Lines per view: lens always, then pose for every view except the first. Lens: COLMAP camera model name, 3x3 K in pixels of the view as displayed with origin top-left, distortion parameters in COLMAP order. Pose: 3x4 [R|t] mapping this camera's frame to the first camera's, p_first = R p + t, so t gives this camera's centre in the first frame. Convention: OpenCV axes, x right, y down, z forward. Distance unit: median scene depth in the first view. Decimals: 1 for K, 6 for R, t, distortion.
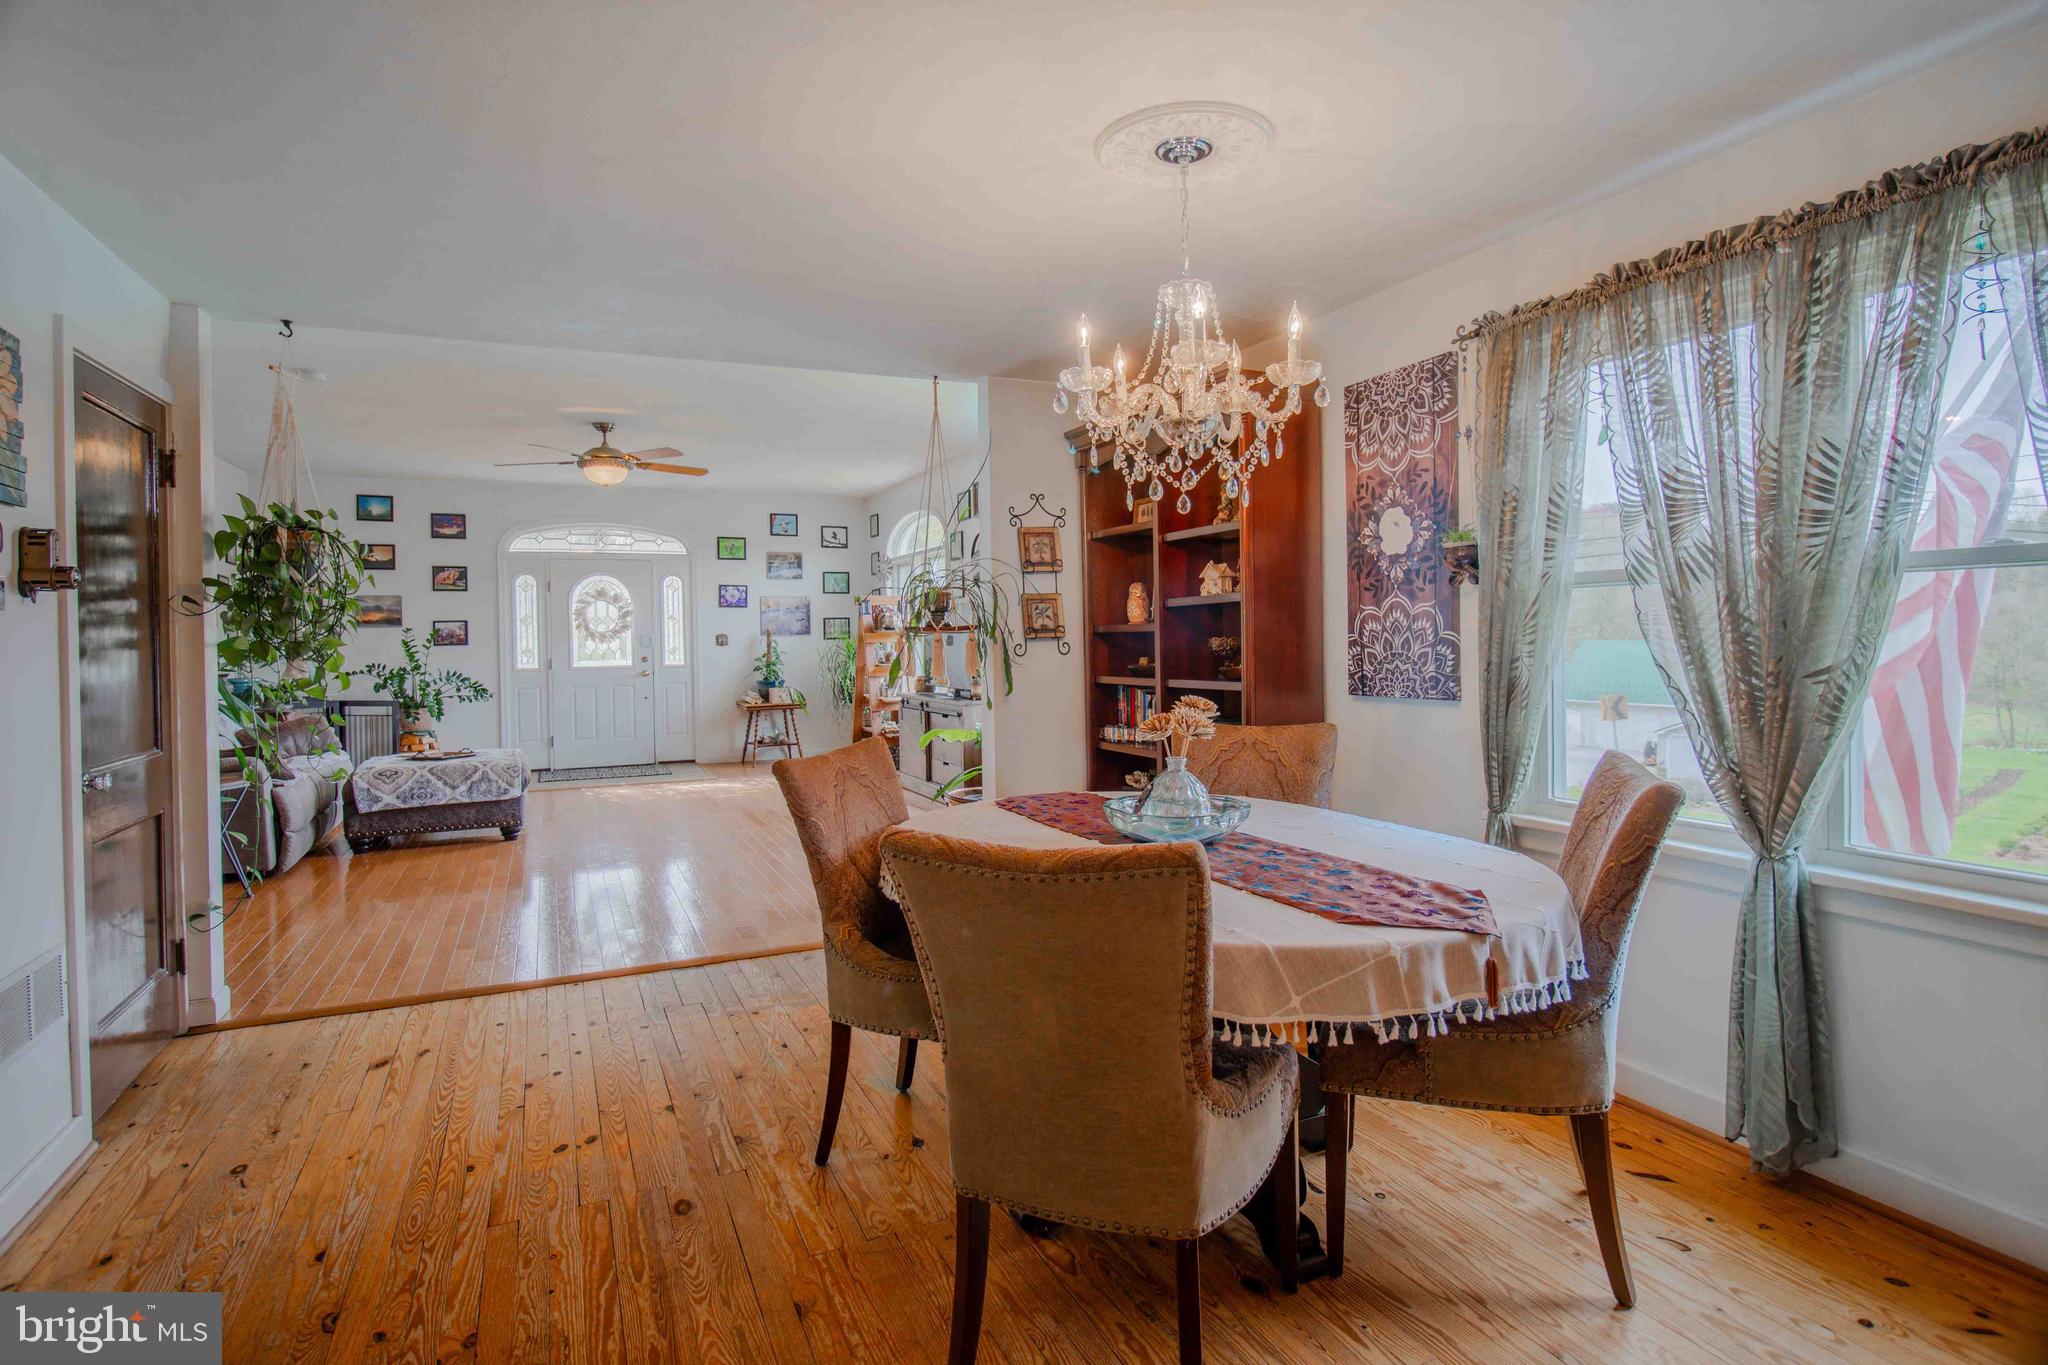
lens RADIAL K [[1031.6, 0, 1028.6], [0, 1031.6, 645.3], [0, 0, 1]] dist [0.001960, -0.000483]
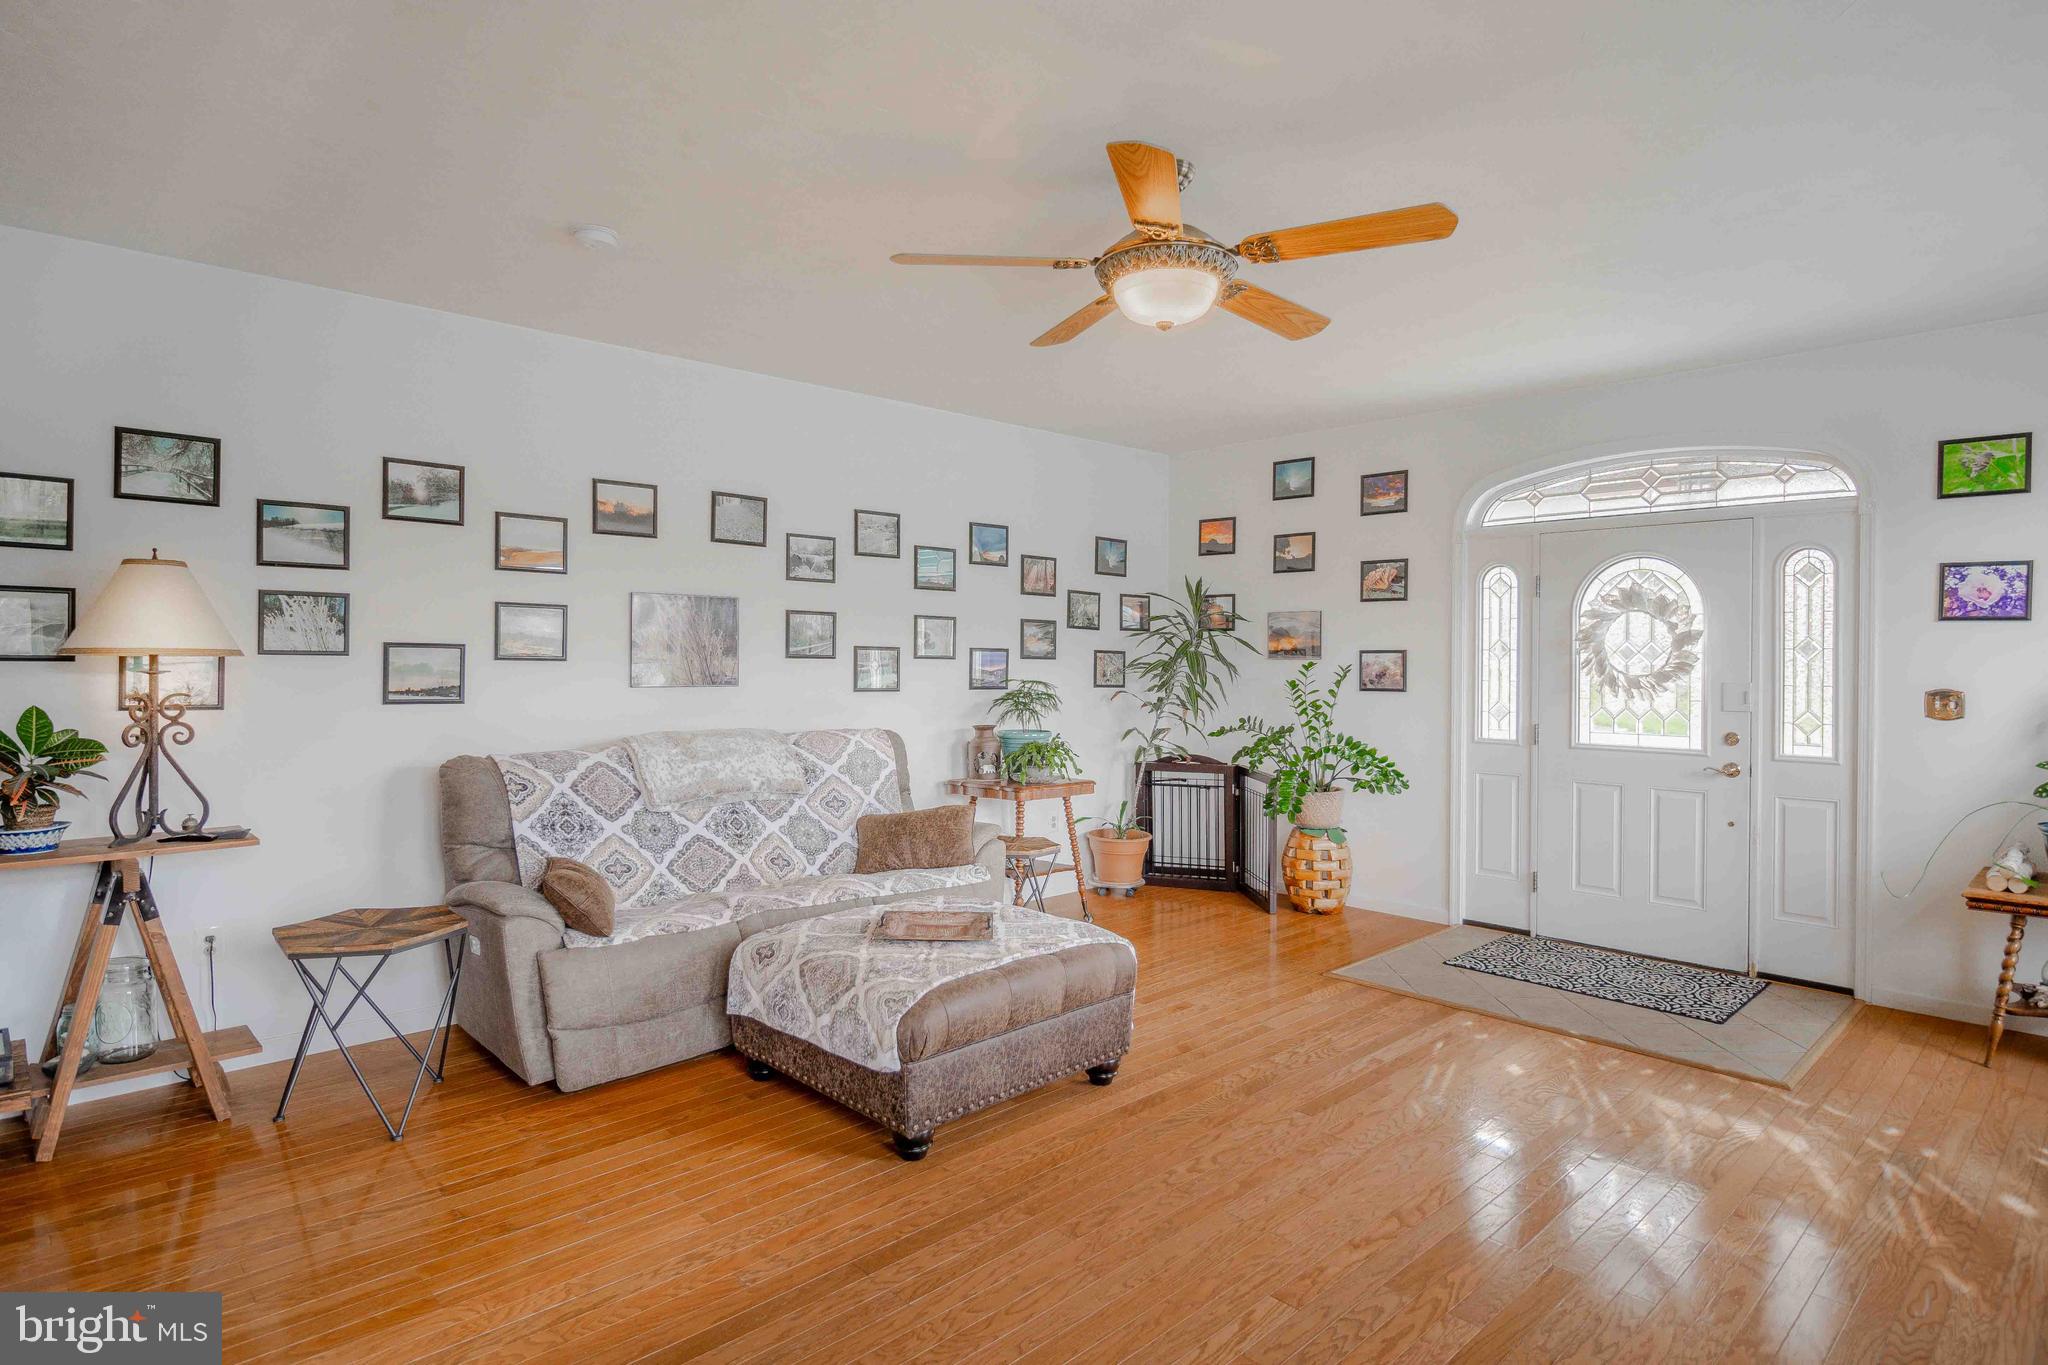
lens RADIAL K [[1082.1, 0, 1079.9], [0, 1082.1, 664.1], [0, 0, 1]] dist [-0.001011, -0.000838]
pose [[0.337354, 0.026678, -0.941000, -0.023708], [-0.017116, 0.999607, 0.022203, -0.026429], [0.941222, 0.008616, 0.337678, 0.610985]]
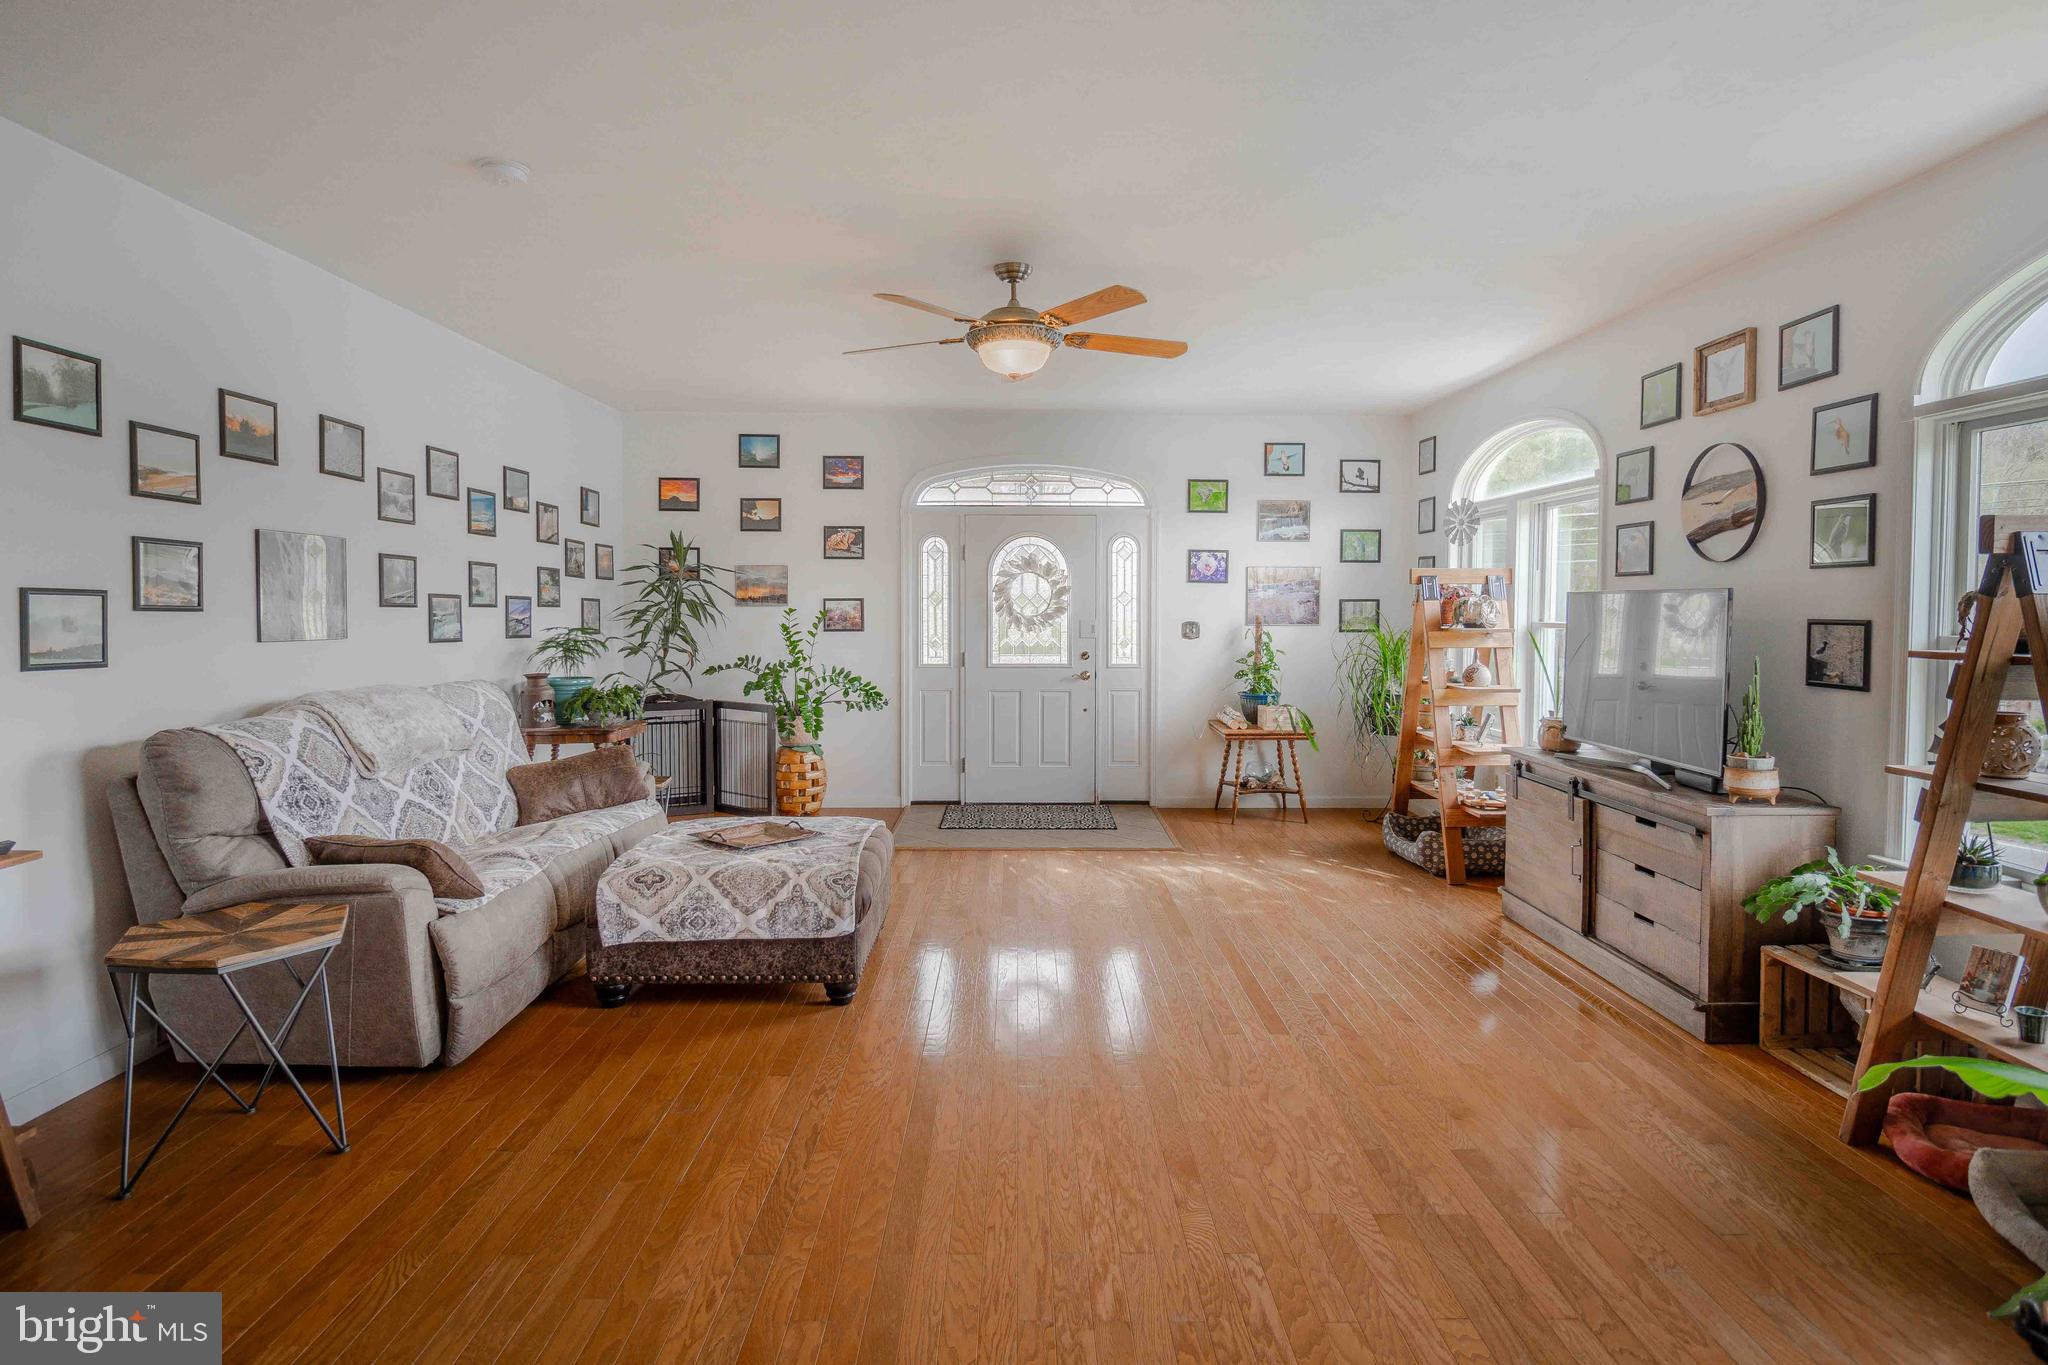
lens RADIAL K [[1053.0, 0, 1034.4], [0, 1053.0, 643.3], [0, 0, 1]] dist [0.001025, -0.002299]
pose [[0.913105, 0.034179, -0.406288, -0.117740], [-0.020825, 0.999089, 0.037246, -0.022453], [0.407191, -0.025549, 0.912985, 0.348765]]
